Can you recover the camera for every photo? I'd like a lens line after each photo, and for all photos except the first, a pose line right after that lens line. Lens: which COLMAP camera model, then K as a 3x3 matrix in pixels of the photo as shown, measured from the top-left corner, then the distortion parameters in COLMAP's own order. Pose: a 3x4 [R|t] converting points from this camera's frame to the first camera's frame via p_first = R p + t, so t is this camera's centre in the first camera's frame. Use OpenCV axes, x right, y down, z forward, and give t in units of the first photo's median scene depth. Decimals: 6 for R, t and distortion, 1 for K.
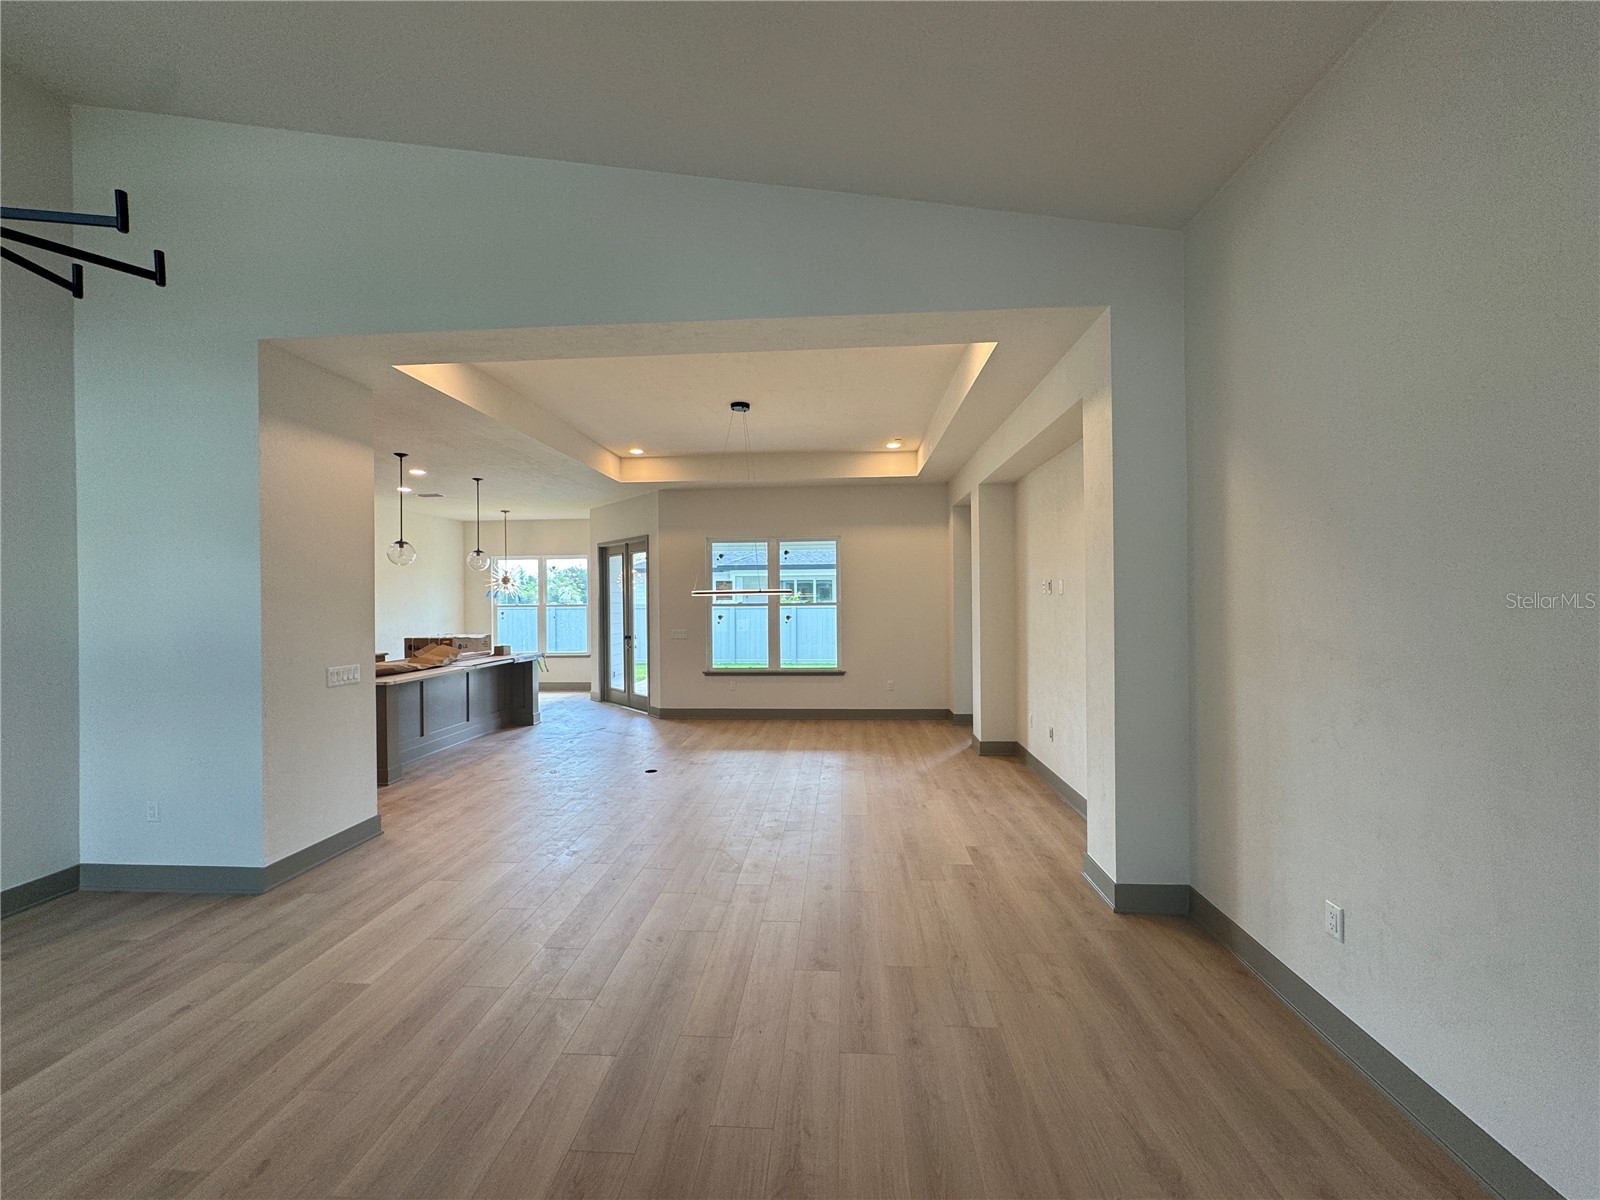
lens RADIAL K [[639.4, 0, 800.3], [0, 639.4, 598.5], [0, 0, 1]] dist [-0.003051, -0.000130]
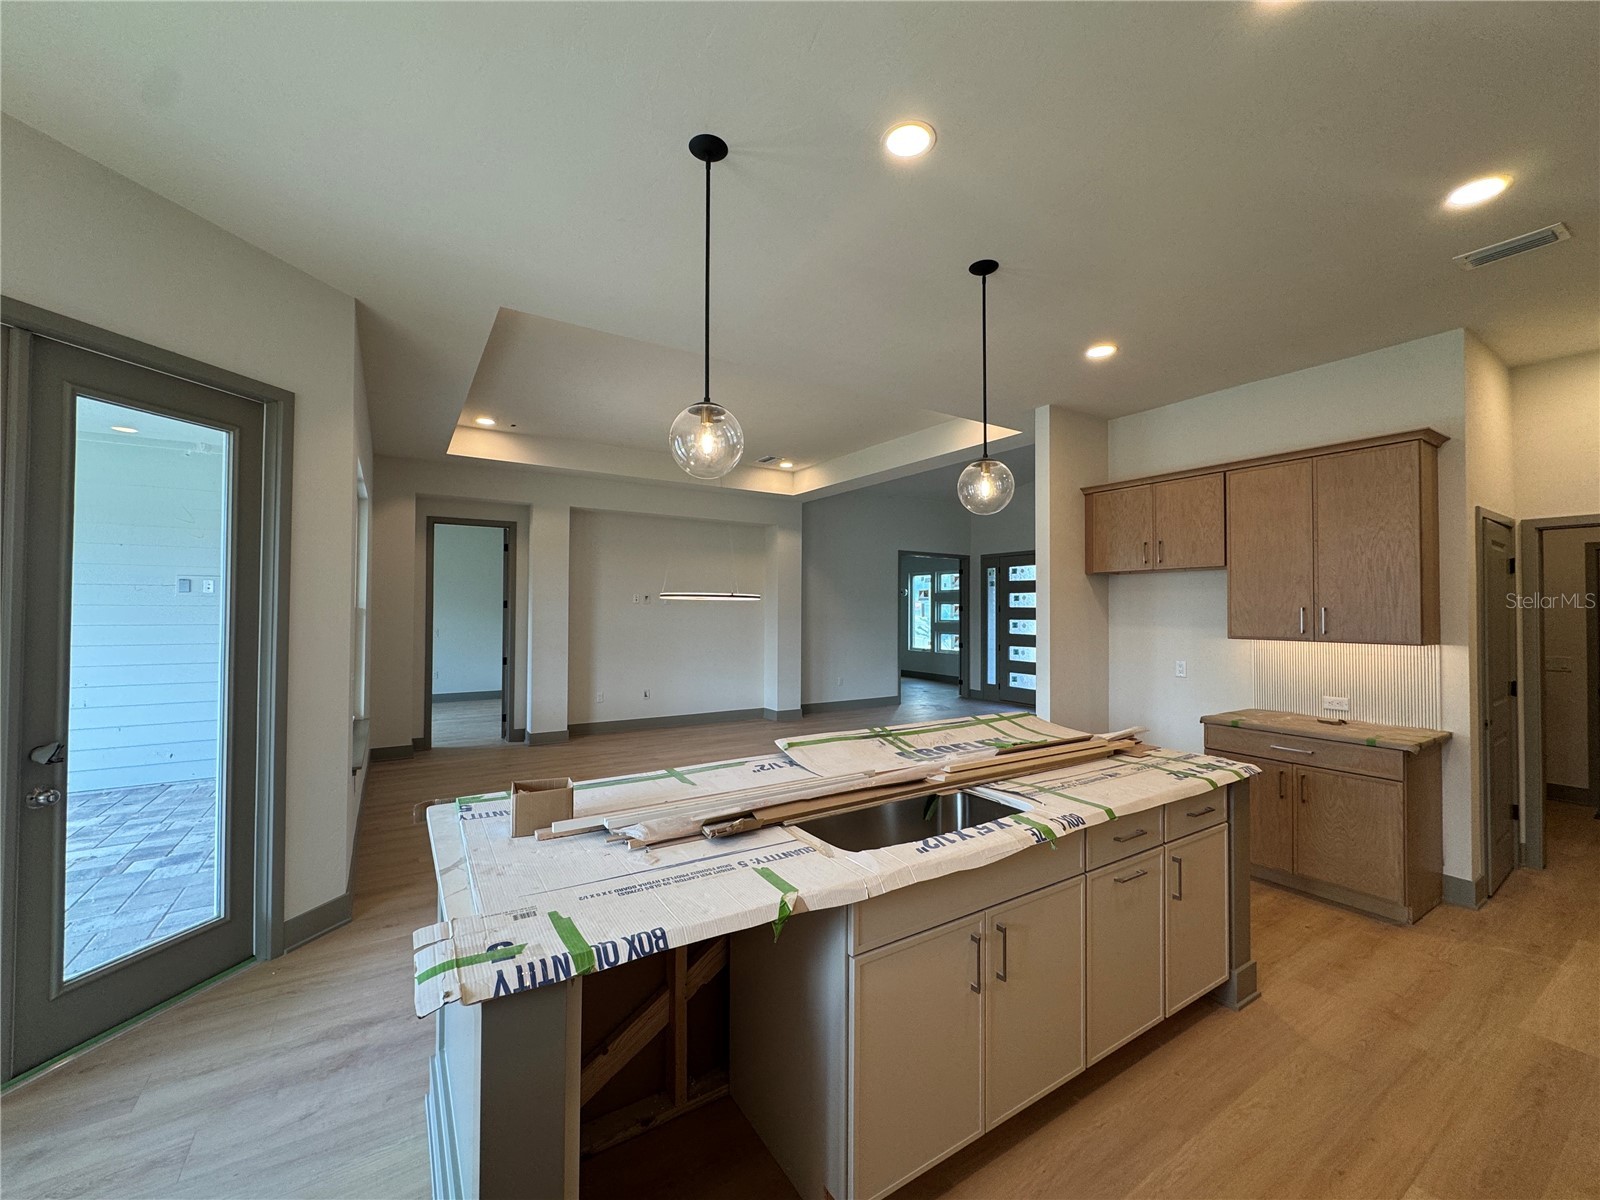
lens RADIAL K [[639.4, 0, 800.3], [0, 639.4, 598.5], [0, 0, 1]] dist [-0.003051, -0.000130]
pose [[-0.593981, 0.021838, 0.804183, -0.671938], [0.001173, 0.999654, -0.026280, 0.013606], [-0.804478, -0.014667, -0.593801, 1.016517]]
